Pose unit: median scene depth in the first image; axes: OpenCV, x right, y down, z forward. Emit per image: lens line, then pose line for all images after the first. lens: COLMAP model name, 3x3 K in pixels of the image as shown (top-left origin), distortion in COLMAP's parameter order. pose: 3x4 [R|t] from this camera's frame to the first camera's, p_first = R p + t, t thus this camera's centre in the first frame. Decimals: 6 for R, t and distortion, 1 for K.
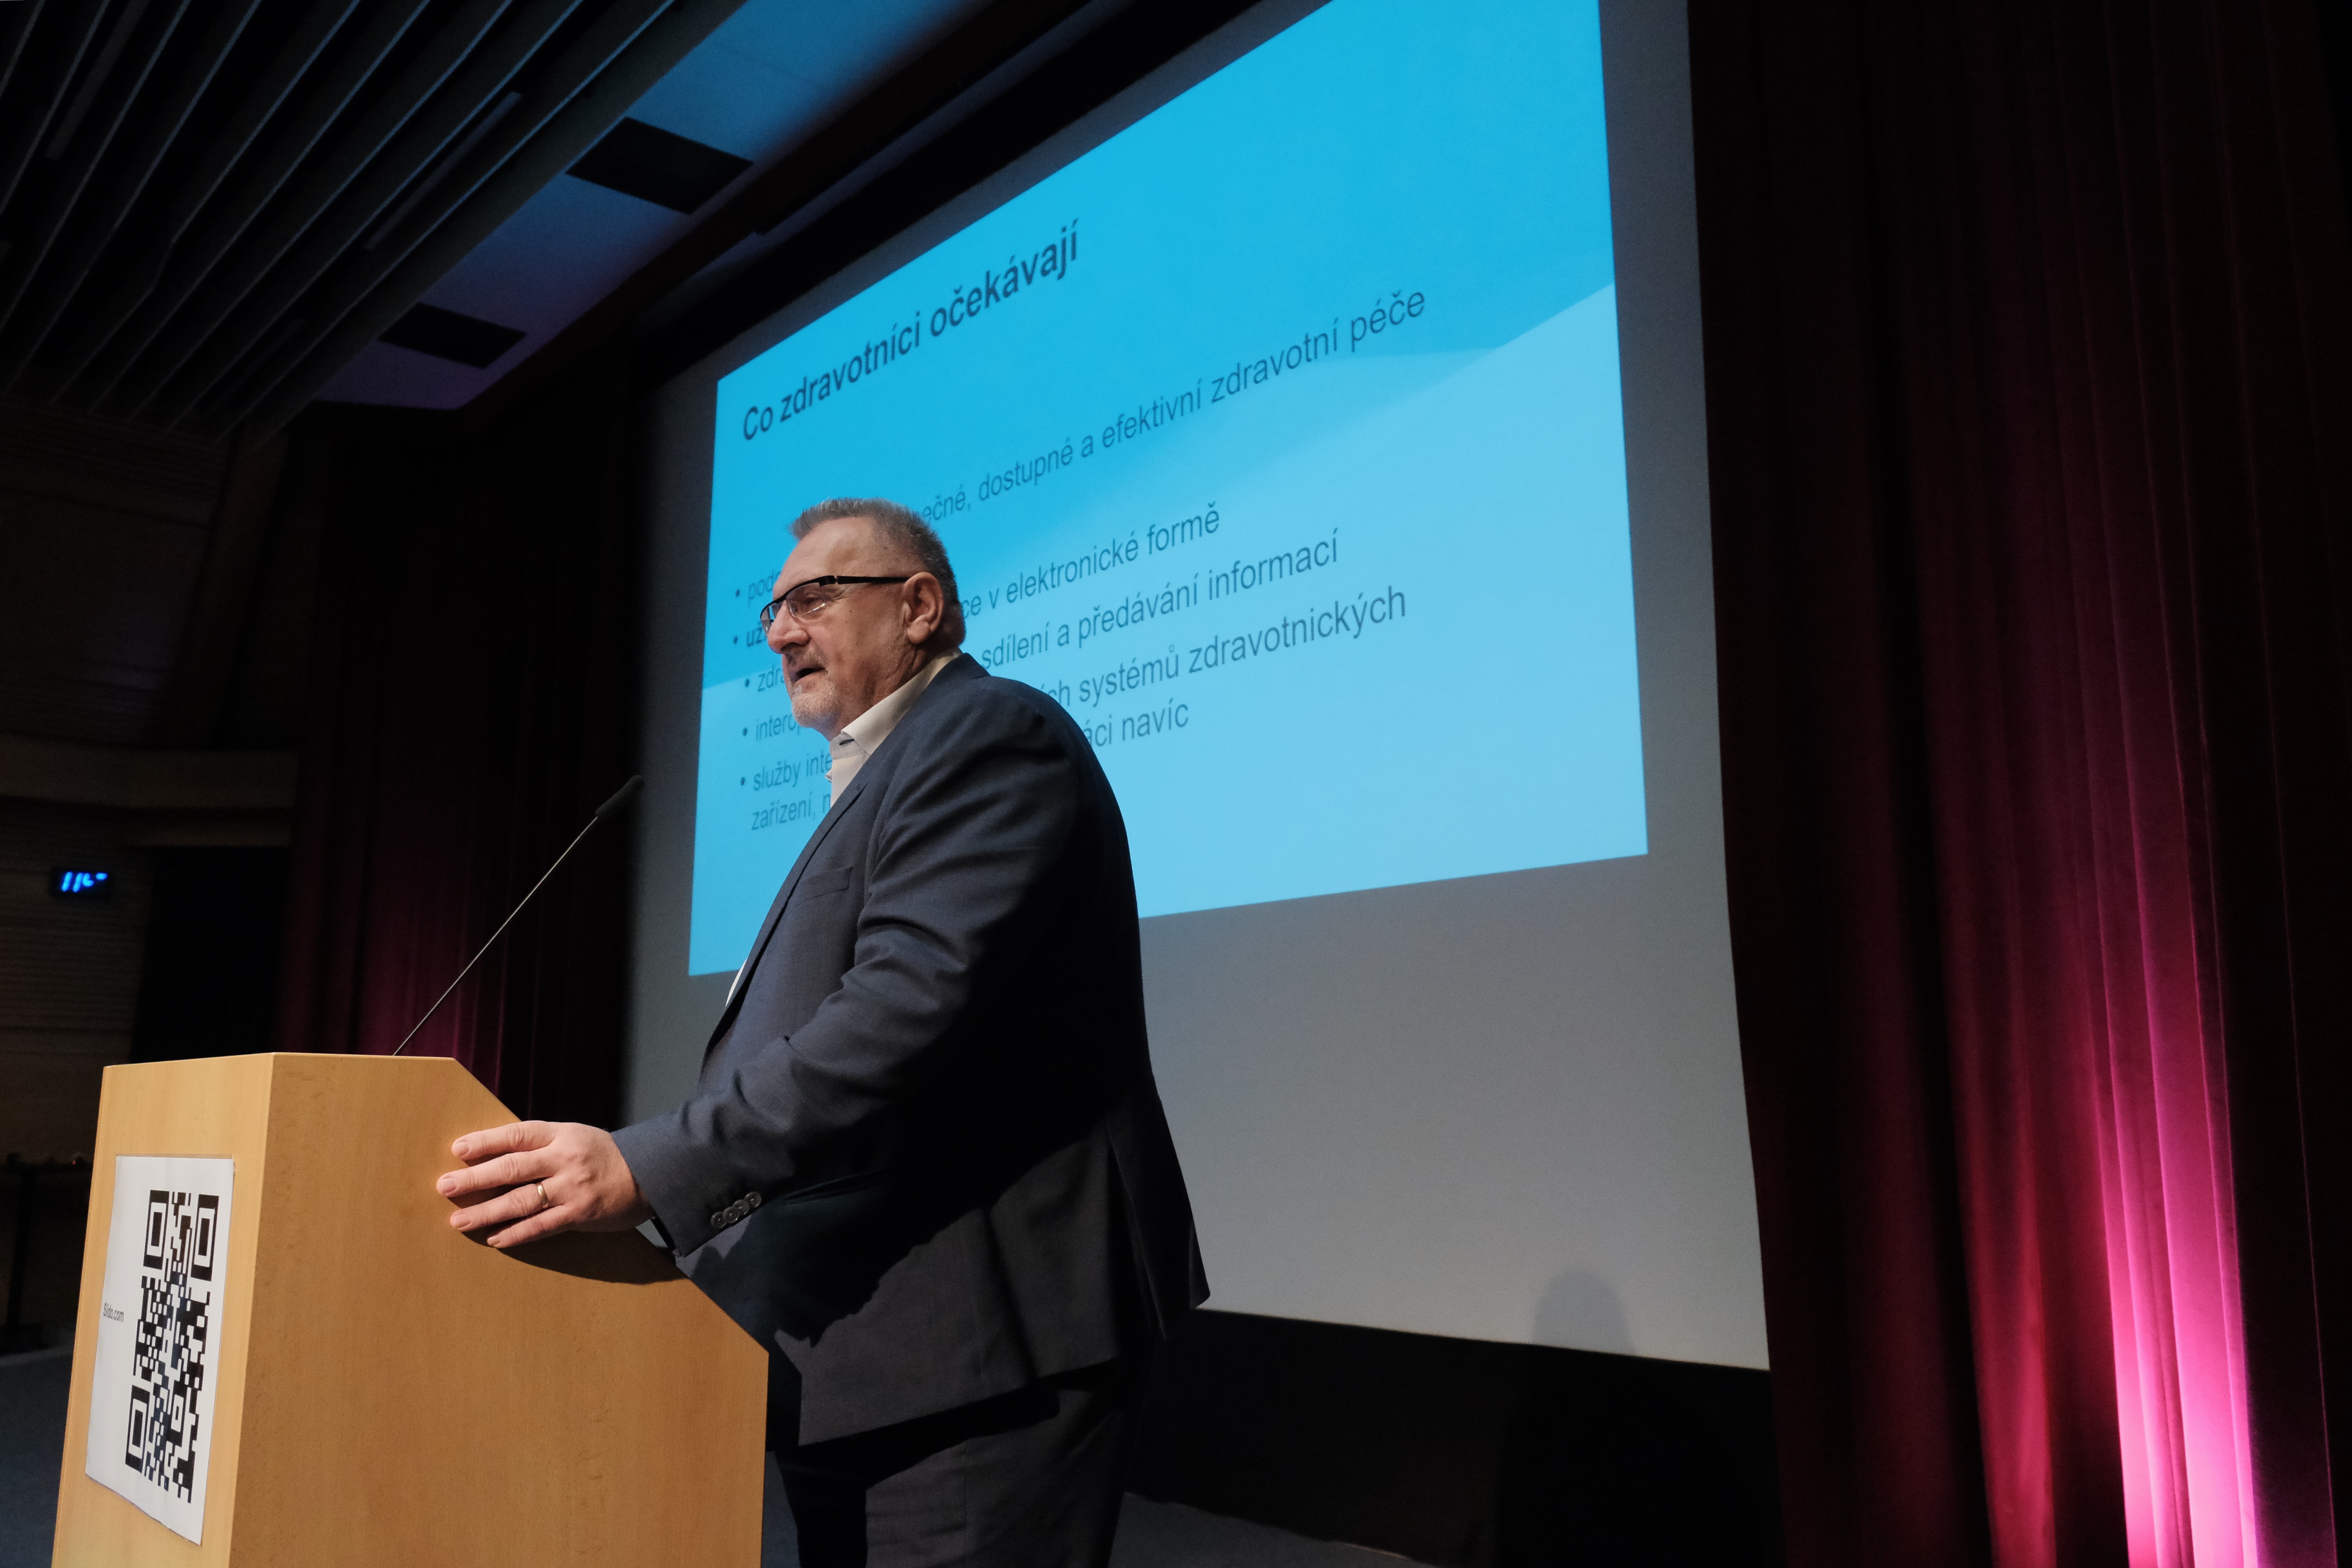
lens RADIAL K [[1871.8, 0, 1176.0], [0, 1871.8, 784.0], [0, 0, 1]] dist [-0.012361, -0.001644]
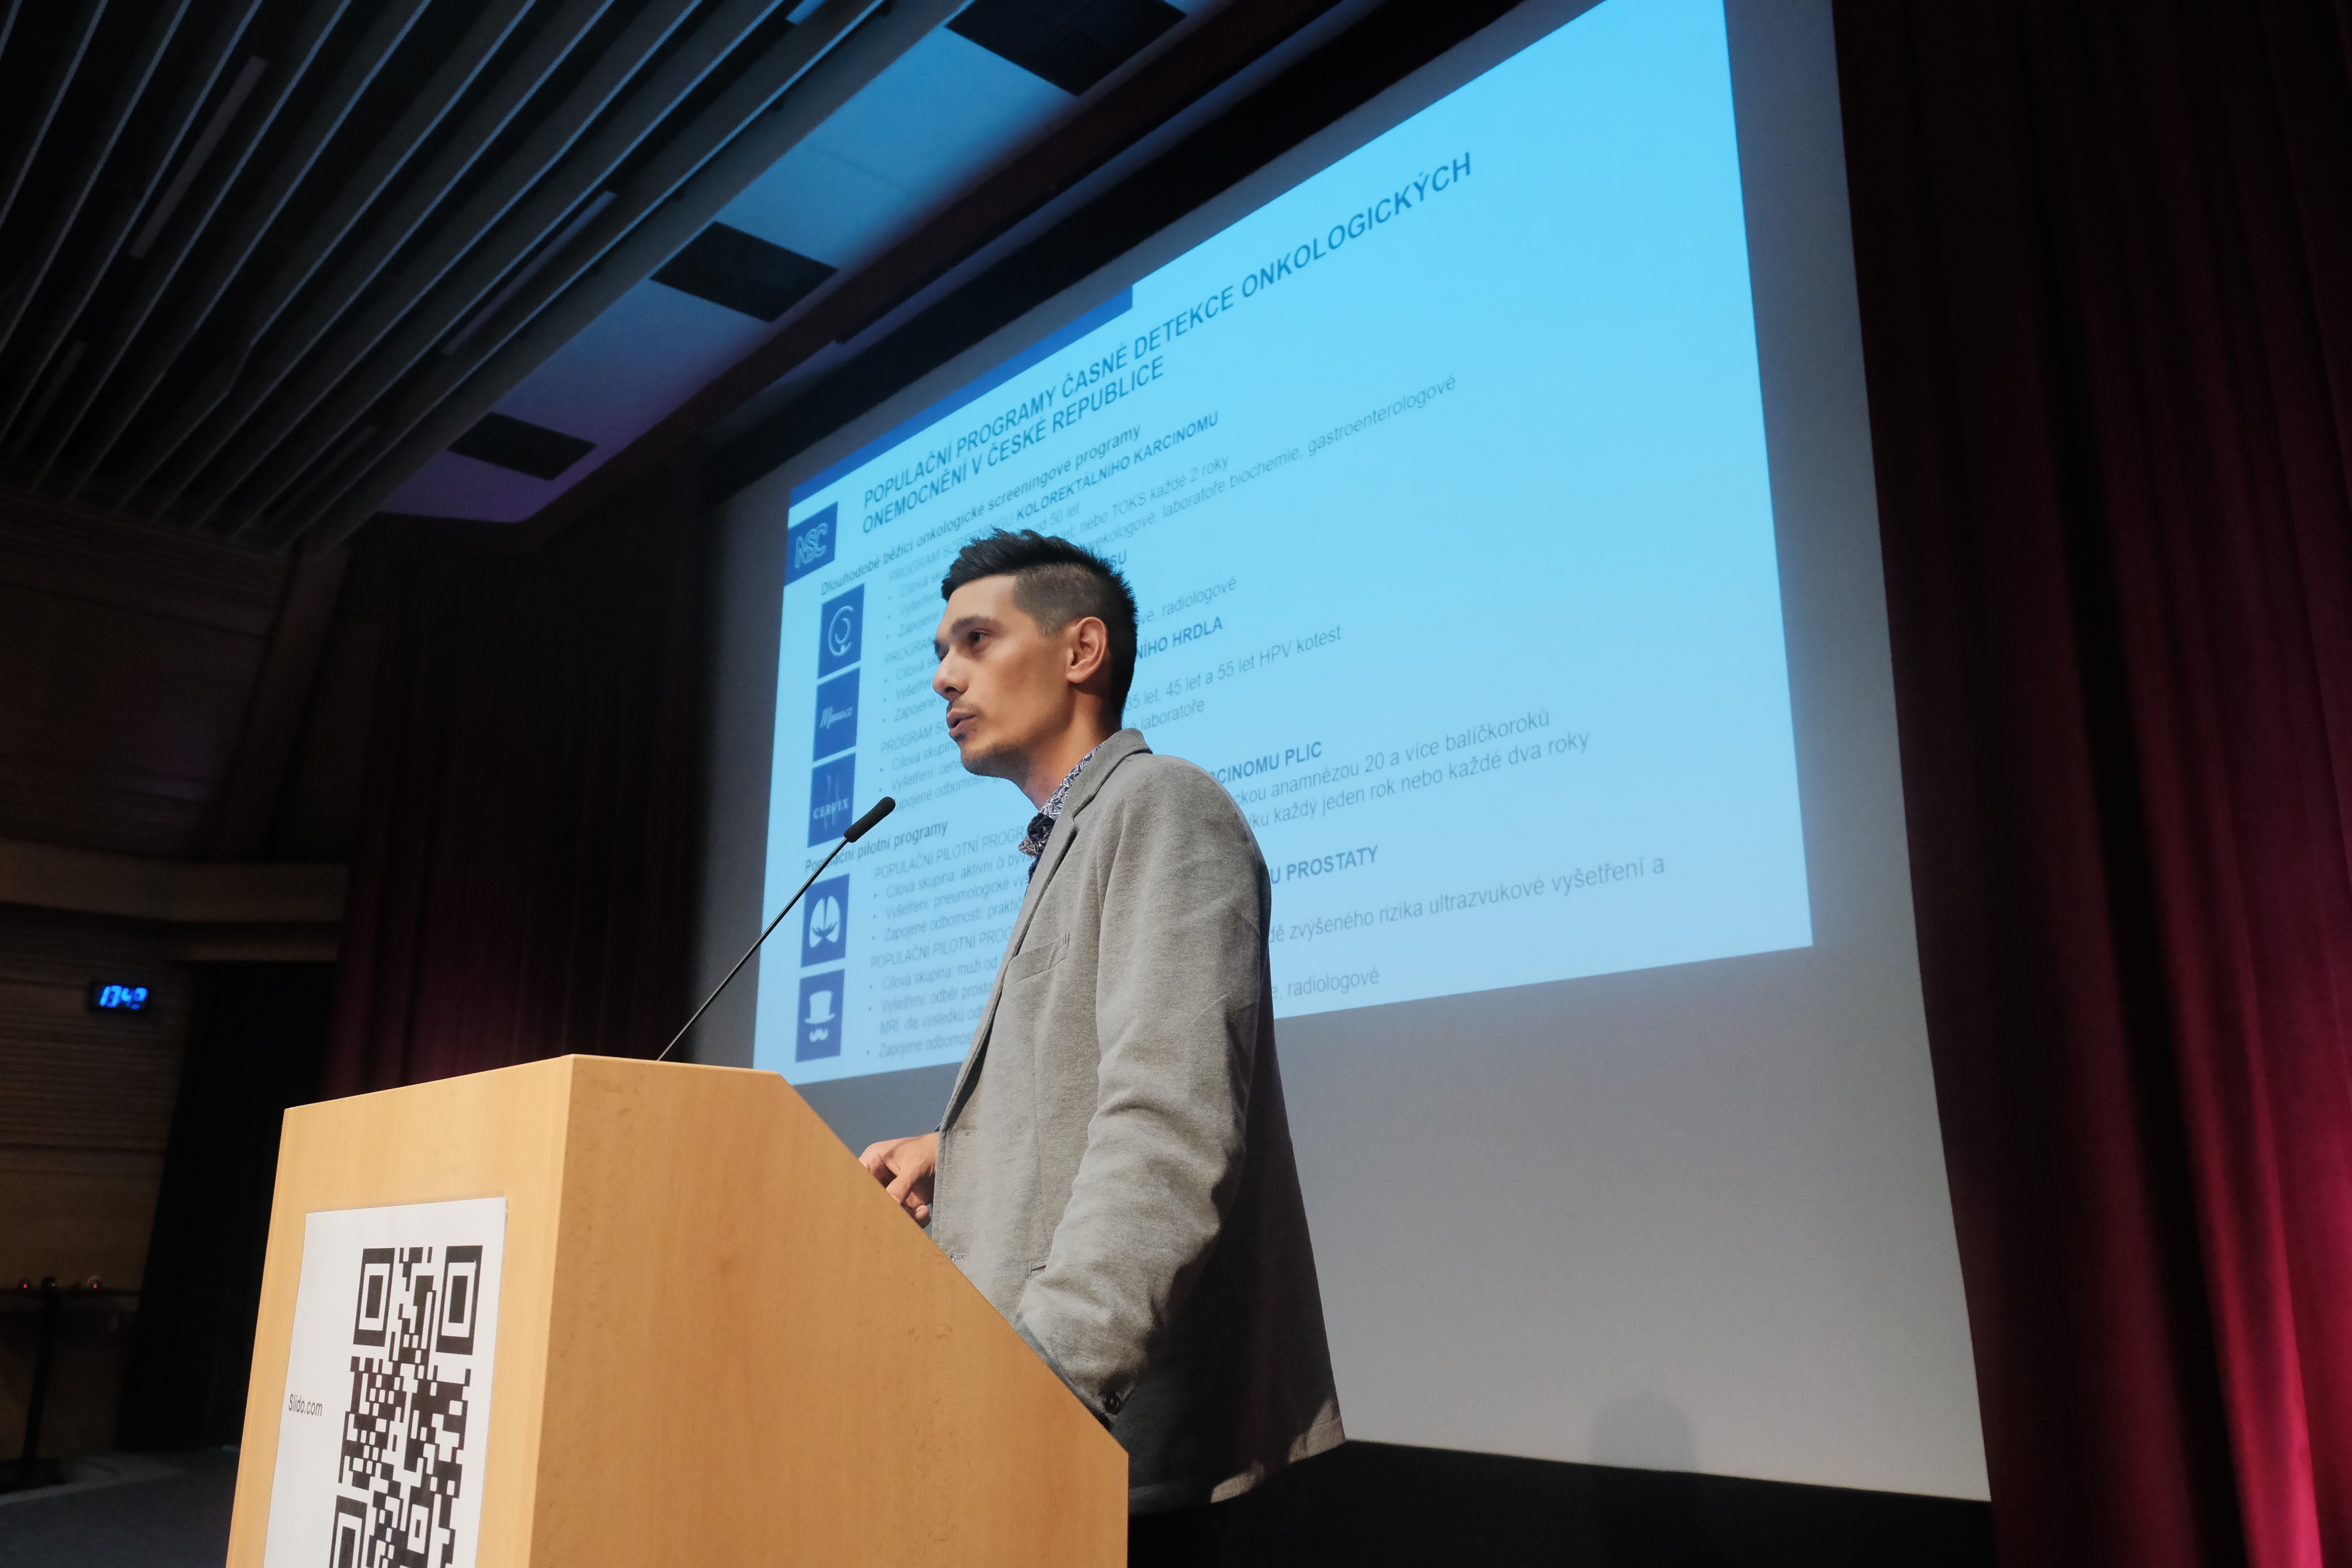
lens RADIAL K [[1830.9, 0, 1193.5], [0, 1830.9, 788.7], [0, 0, 1]] dist [-0.018705, 0.004221]
pose [[0.999943, 0.004553, 0.009707, -0.093376], [-0.003818, 0.997219, -0.074434, 0.035787], [-0.010019, 0.074392, 0.997179, 0.090721]]
